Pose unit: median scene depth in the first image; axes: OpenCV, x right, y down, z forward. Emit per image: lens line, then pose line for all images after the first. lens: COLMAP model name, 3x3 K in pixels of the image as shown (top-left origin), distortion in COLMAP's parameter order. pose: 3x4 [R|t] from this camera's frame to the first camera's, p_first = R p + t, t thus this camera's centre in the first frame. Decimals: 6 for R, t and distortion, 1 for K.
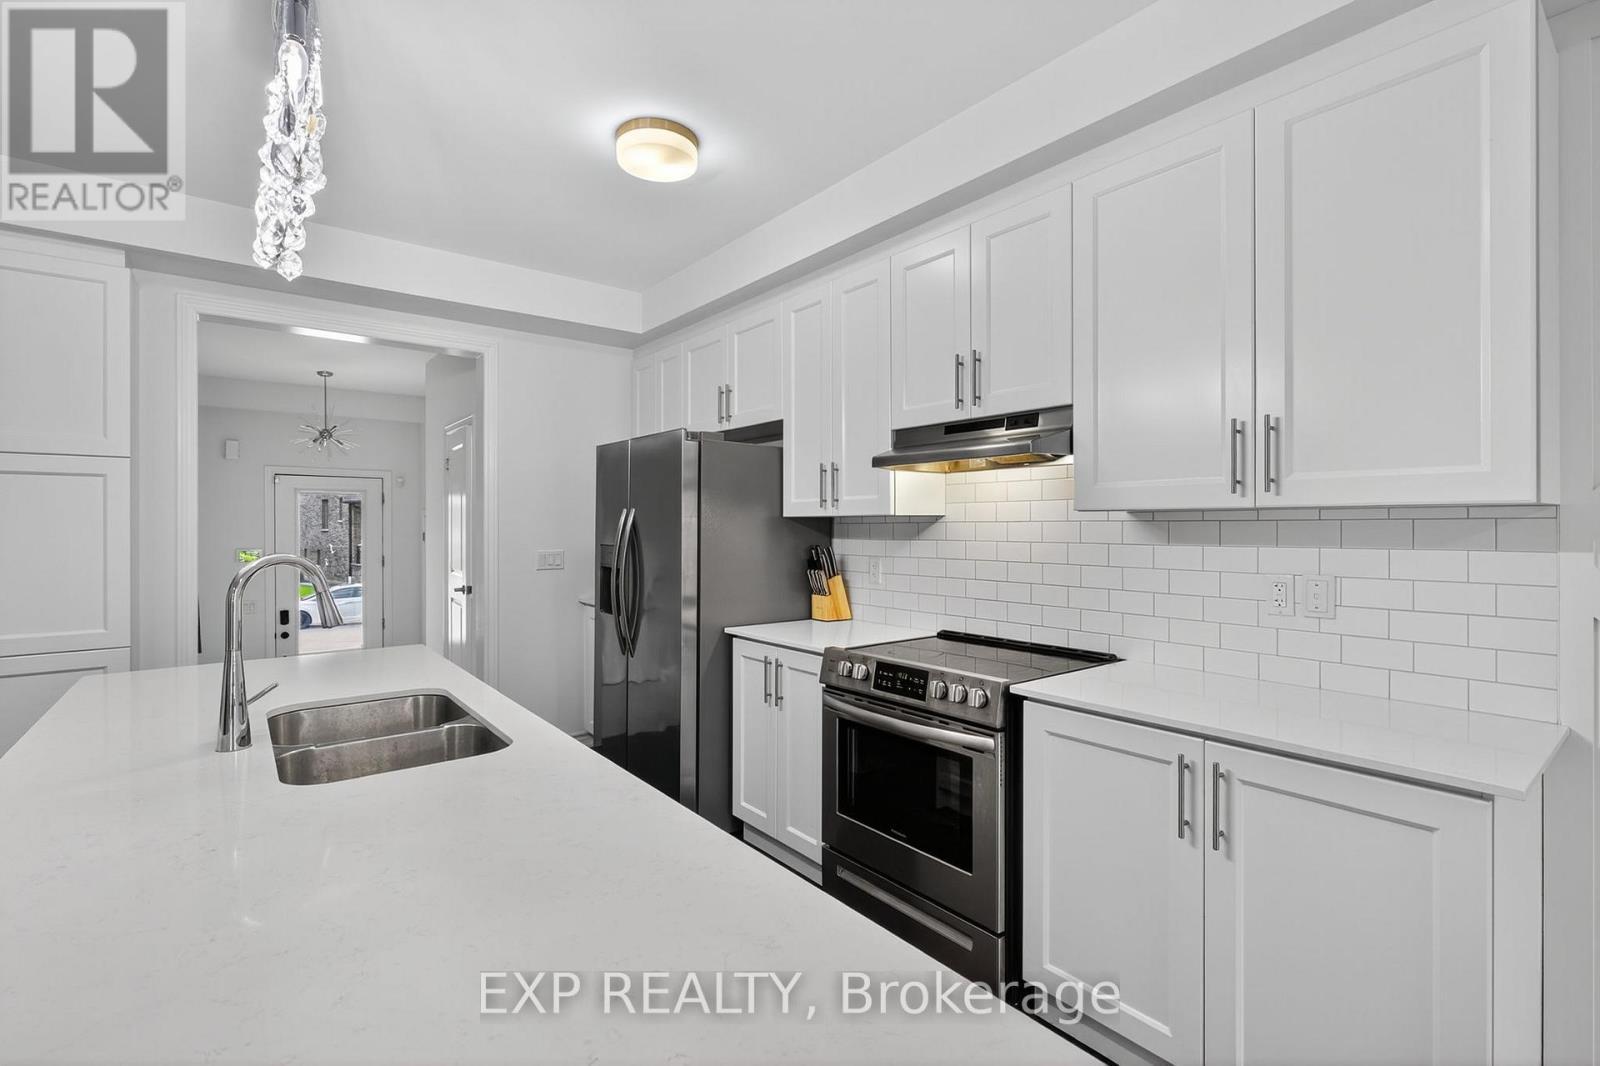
lens RADIAL K [[728.1, 0, 799.8], [0, 728.1, 527.2], [0, 0, 1]] dist [0.000362, 0.000259]
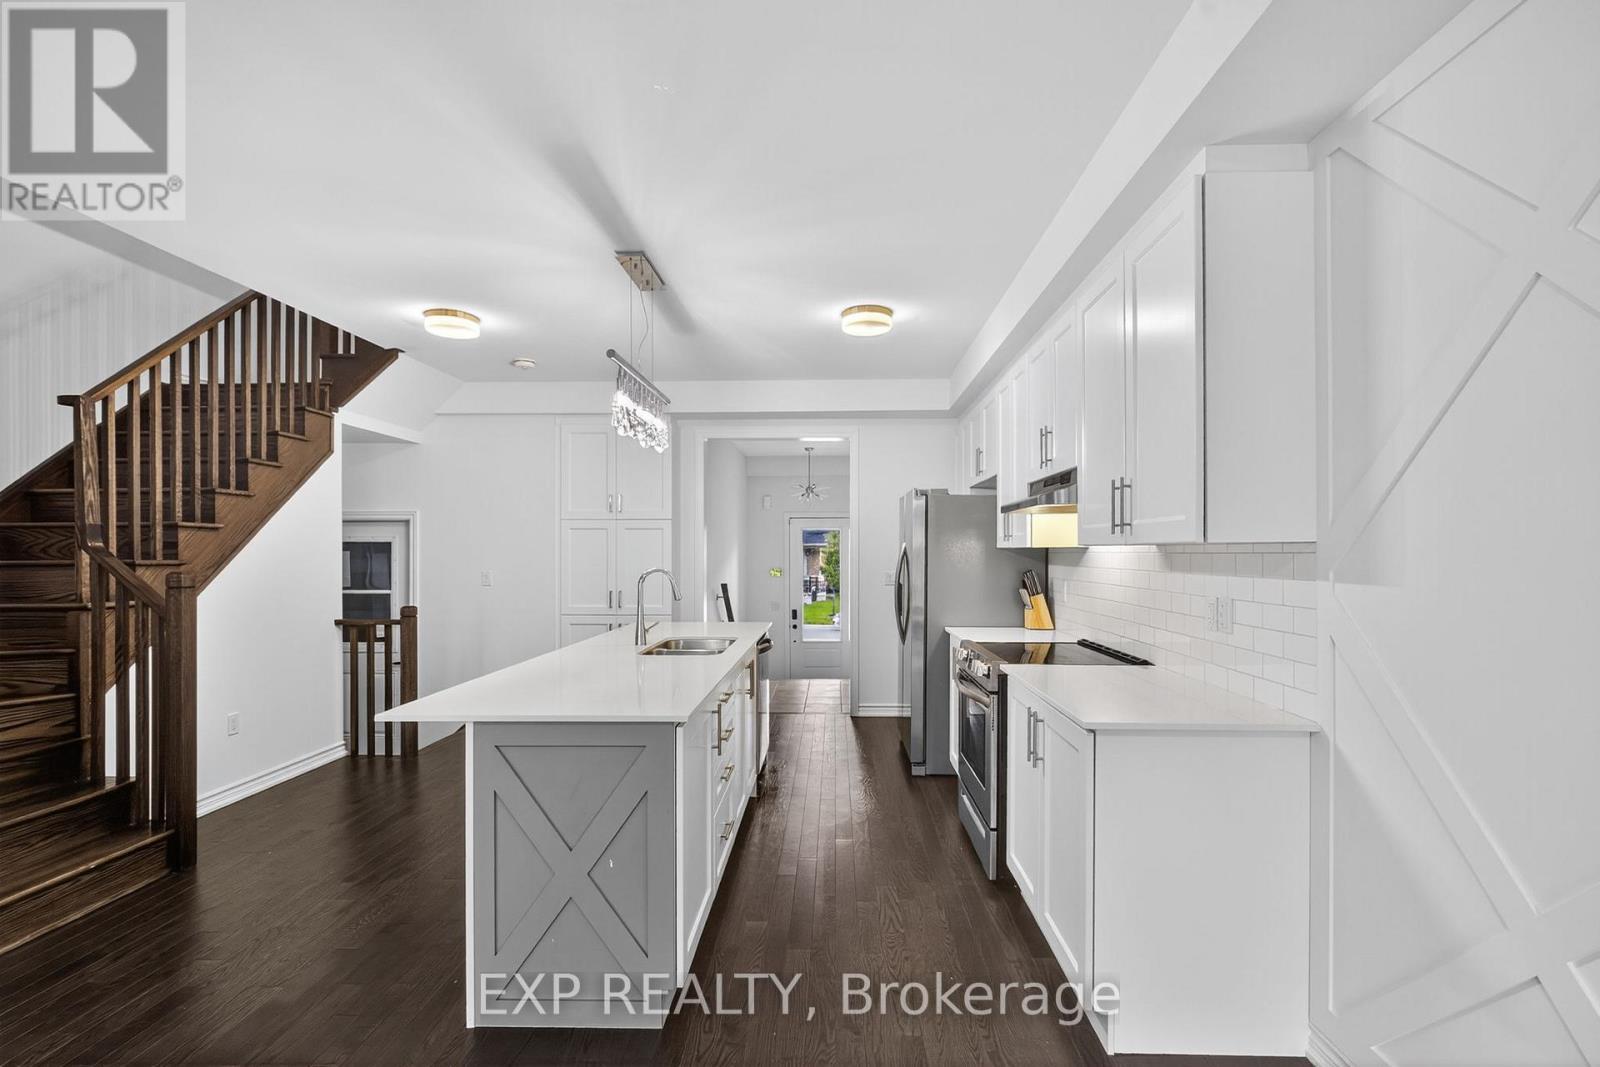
lens RADIAL K [[728.4, 0, 813.1], [0, 728.4, 550.2], [0, 0, 1]] dist [0.000568, 0.000513]
pose [[0.767908, -0.000542, -0.640559, 0.783888], [-0.000648, 0.999998, -0.001623, -0.010218], [0.640559, 0.001662, 0.767907, -0.312071]]
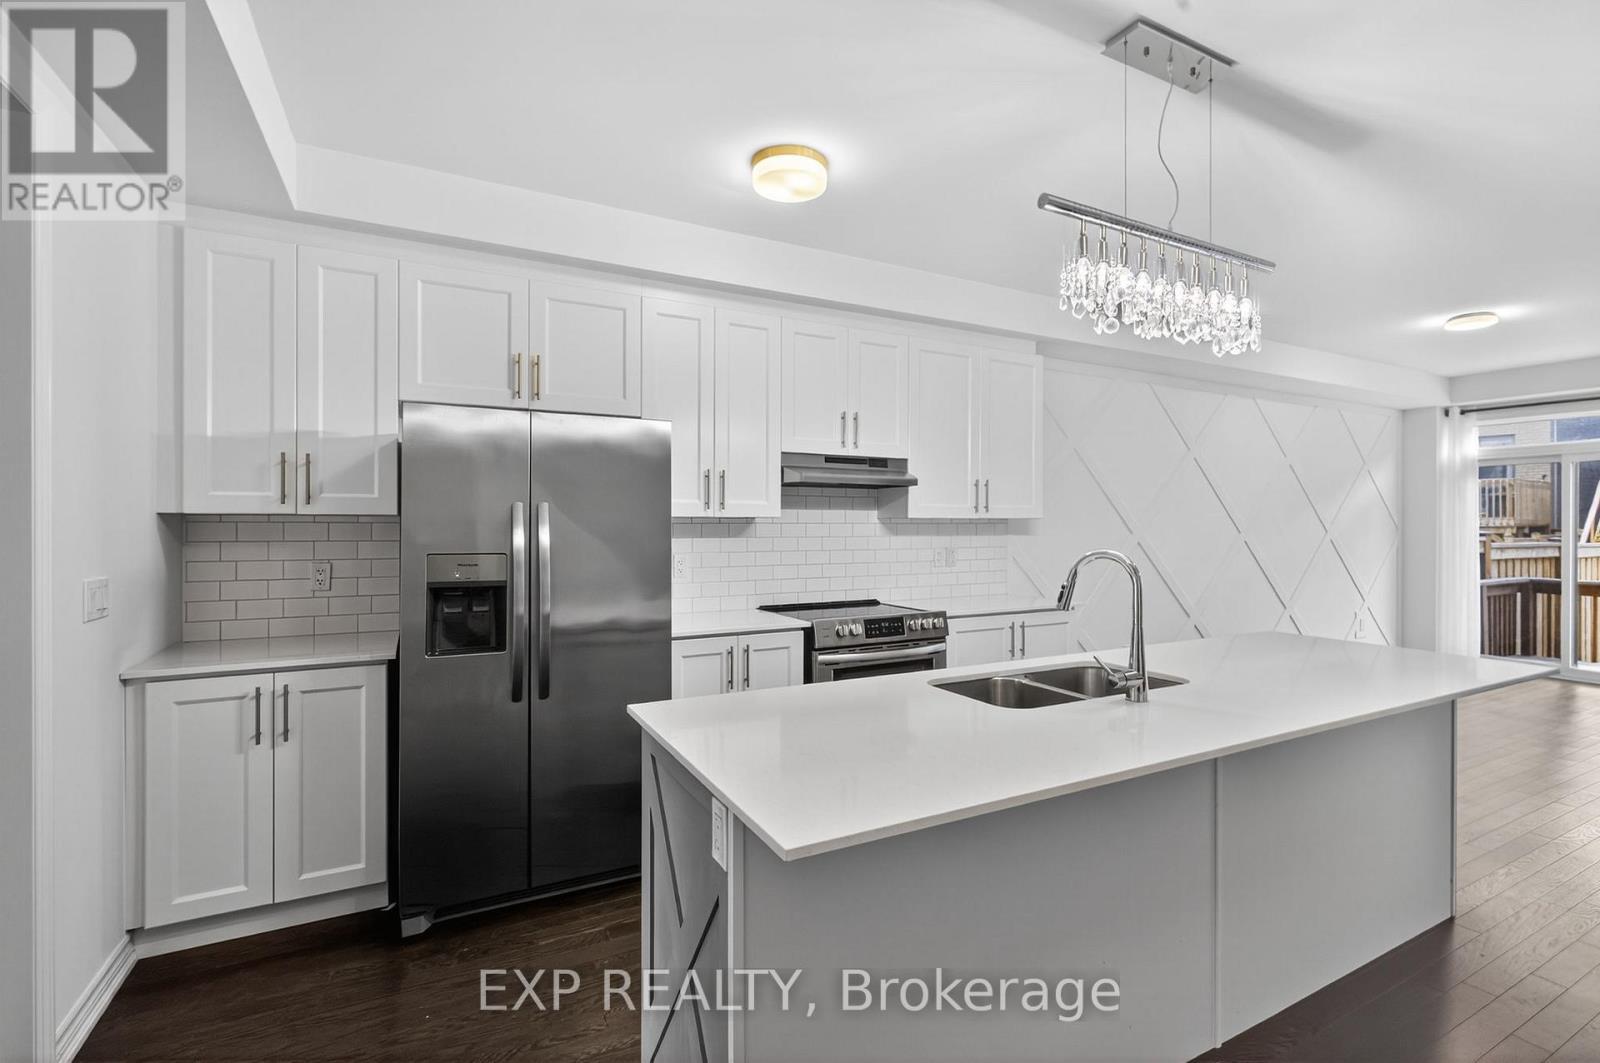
lens RADIAL K [[728.4, 0, 813.1], [0, 728.4, 548.2], [0, 0, 1]] dist [0.000568, 0.000513]
pose [[0.164271, -0.031640, 0.985908, -1.309522], [0.000145, 0.999486, 0.032052, -0.005772], [-0.986415, -0.005123, 0.164191, 0.840702]]
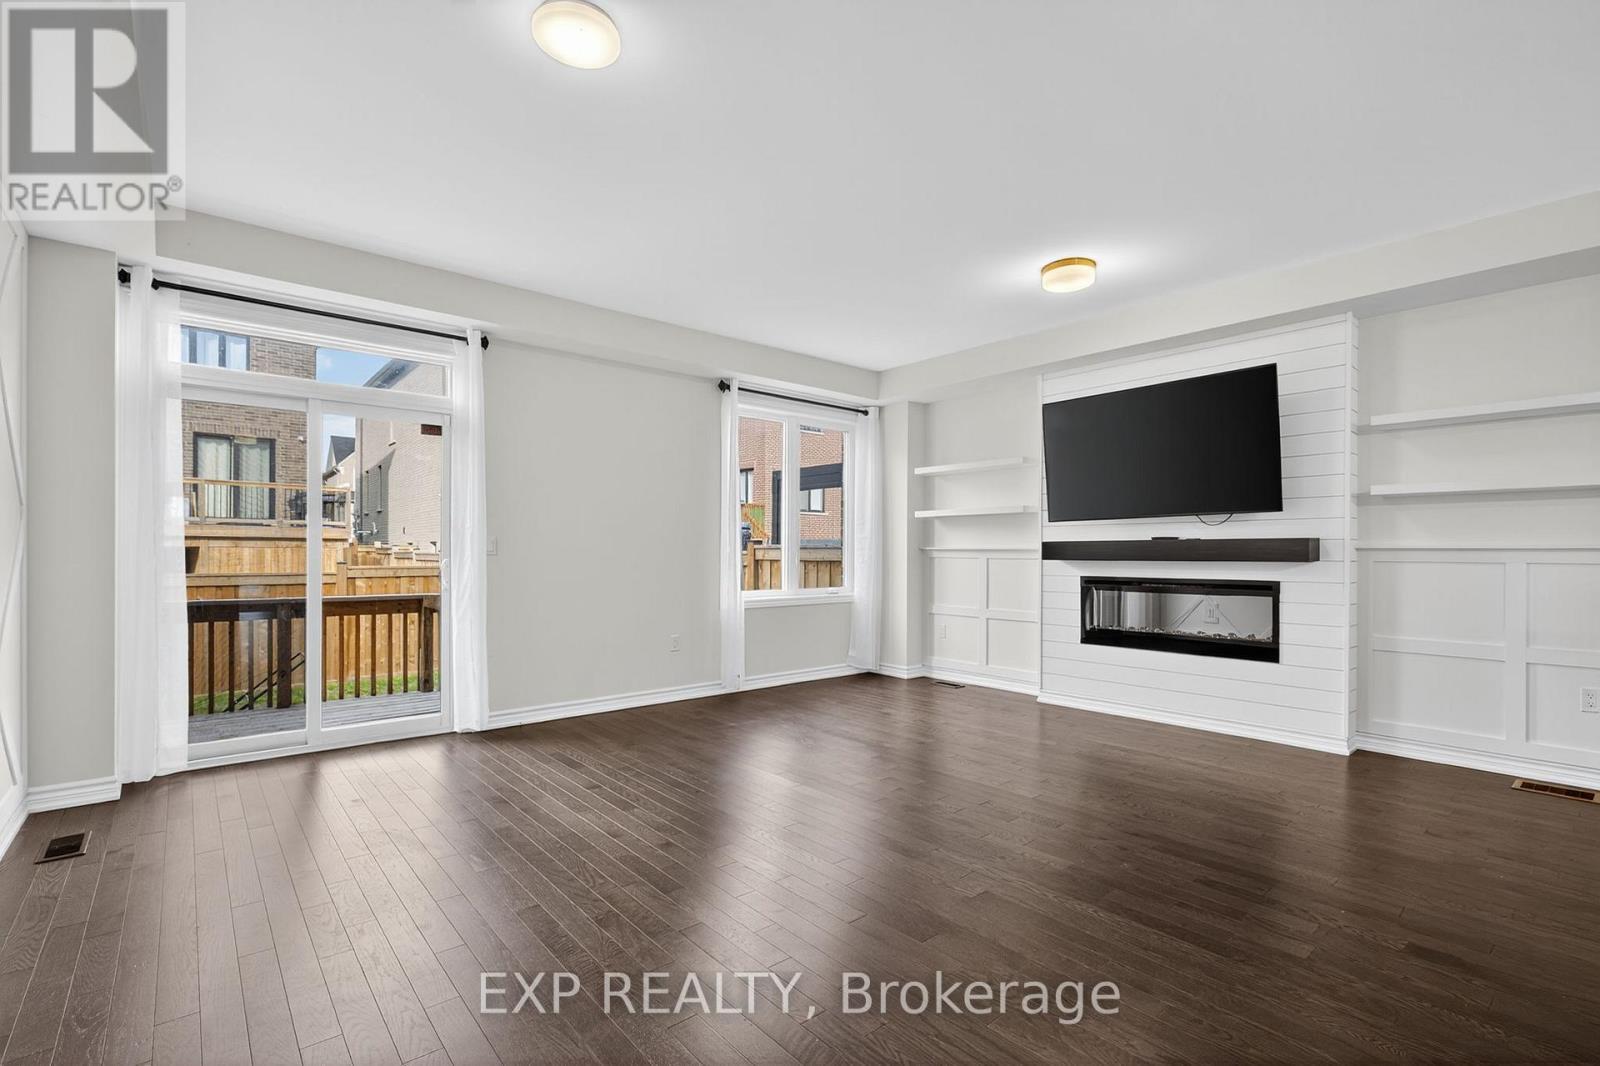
lens RADIAL K [[728.4, 0, 813.1], [0, 728.4, 549.7], [0, 0, 1]] dist [0.000568, 0.000513]
pose [[-0.998499, -0.000412, -0.054771, 0.681983], [-0.000371, 1.000000, -0.000763, 0.090214], [0.054771, -0.000741, -0.998499, 0.349699]]
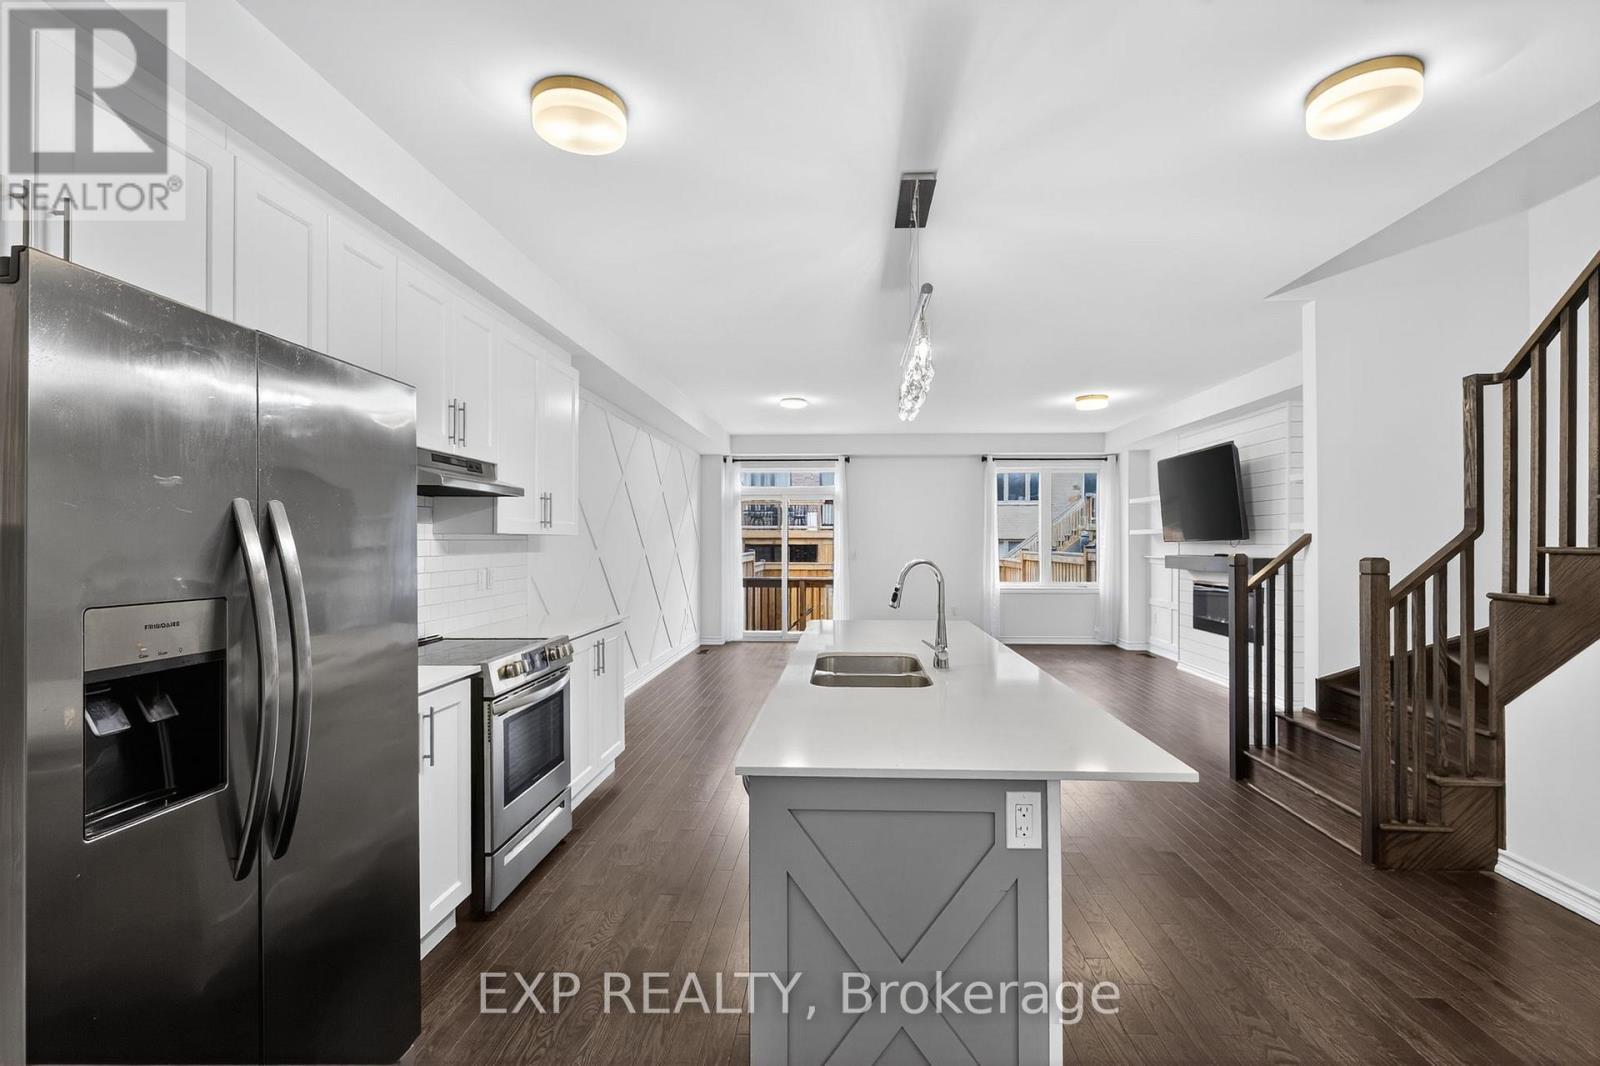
lens RADIAL K [[728.4, 0, 813.1], [0, 728.4, 549.7], [0, 0, 1]] dist [0.000568, 0.000513]
pose [[-0.758302, -0.006414, 0.651872, -1.025570], [0.002879, 0.999909, 0.013187, -0.005865], [-0.651897, 0.011876, -0.758215, 1.570728]]
